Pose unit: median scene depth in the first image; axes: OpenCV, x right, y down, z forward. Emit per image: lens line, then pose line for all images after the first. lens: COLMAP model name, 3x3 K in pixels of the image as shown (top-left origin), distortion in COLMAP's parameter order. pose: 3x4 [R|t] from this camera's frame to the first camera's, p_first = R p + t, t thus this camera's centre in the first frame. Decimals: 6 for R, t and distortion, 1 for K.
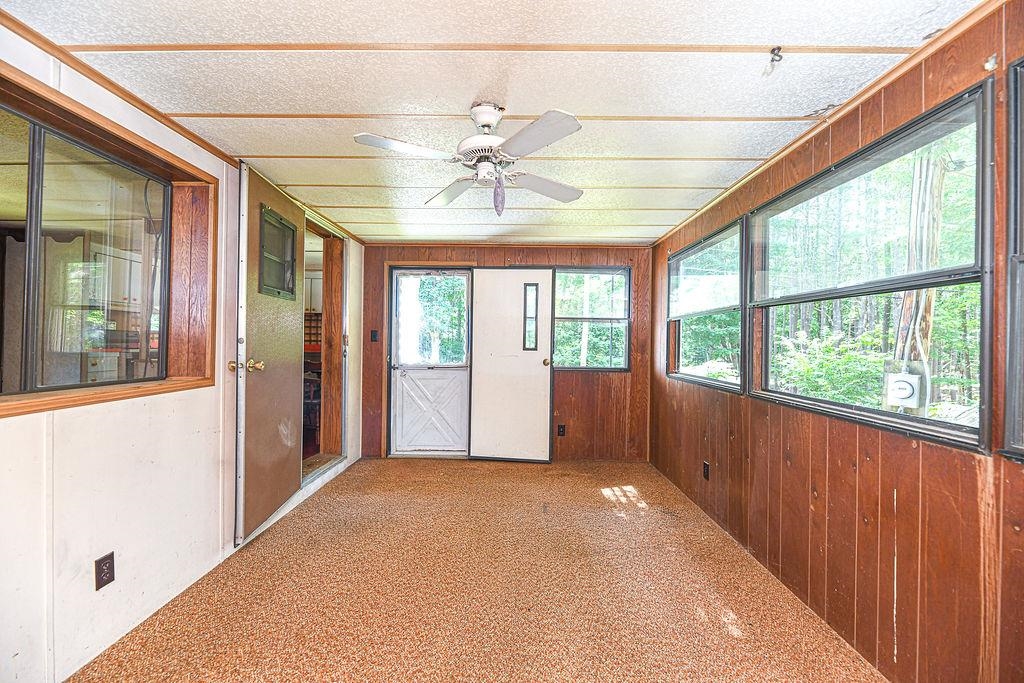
lens RADIAL K [[412.3, 0, 512.7], [0, 412.3, 340.3], [0, 0, 1]] dist [-0.000208, -0.003572]
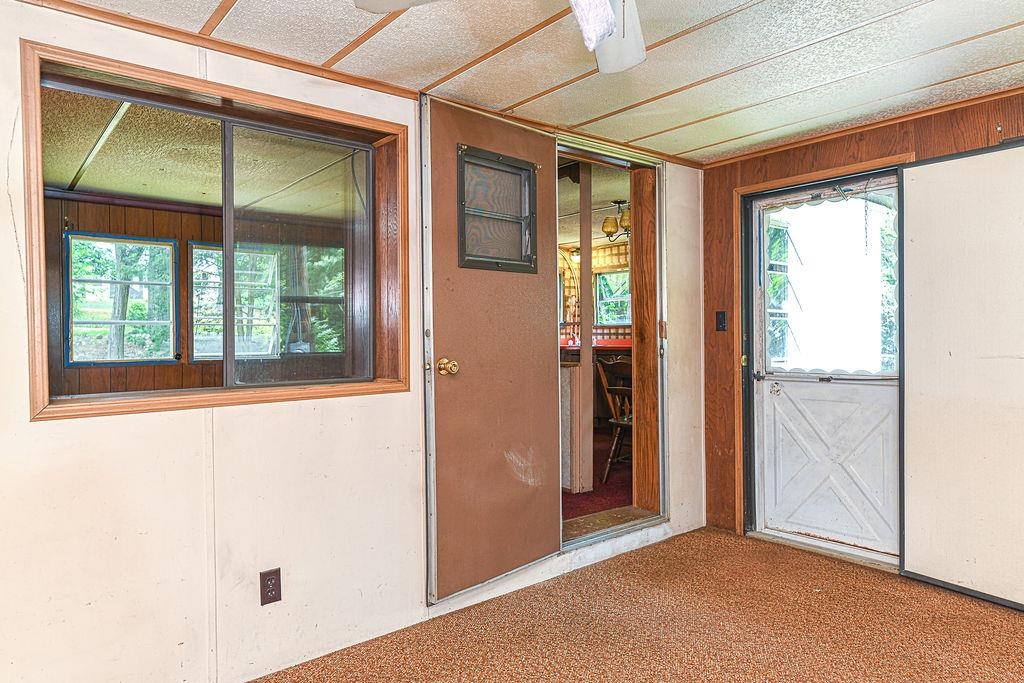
lens RADIAL K [[658.4, 0, 512.7], [0, 658.4, 339.4], [0, 0, 1]] dist [0.010479, 0.000475]
pose [[0.643287, -0.014928, -0.765480, 0.211797], [0.023422, 0.999726, 0.000187, 0.009108], [0.765267, -0.018049, 0.643460, 0.202710]]
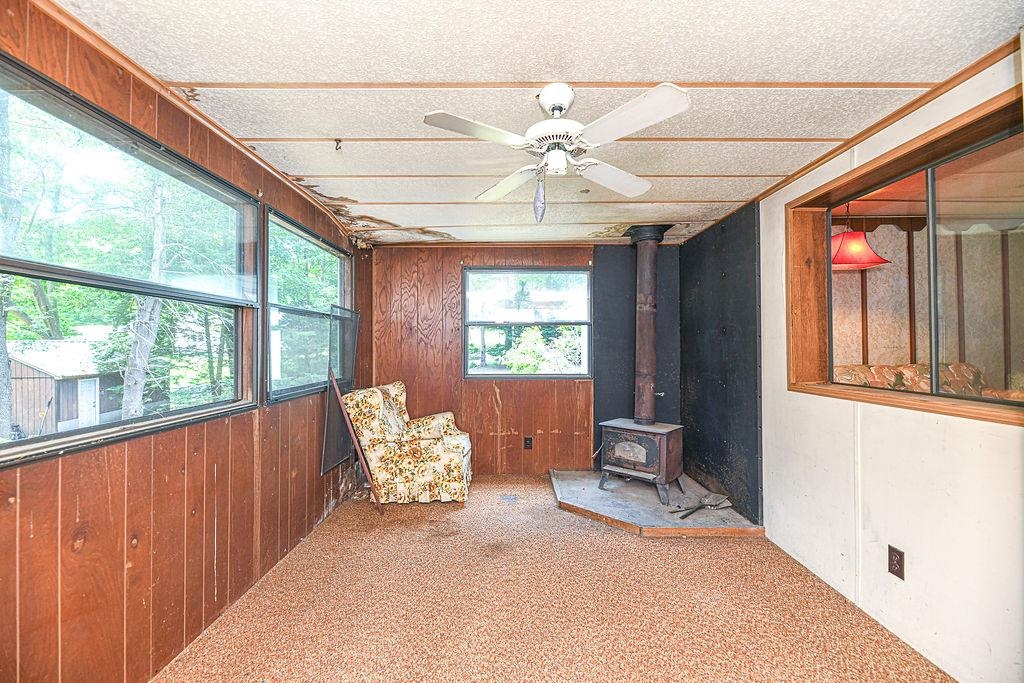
lens RADIAL K [[412.3, 0, 511.1], [0, 412.3, 340.1], [0, 0, 1]] dist [-0.000208, -0.003572]
pose [[-0.999901, -0.009217, -0.010624, 0.019157], [-0.009008, 0.999767, -0.019618, 0.001201], [0.010802, -0.019520, -0.999751, 0.896097]]
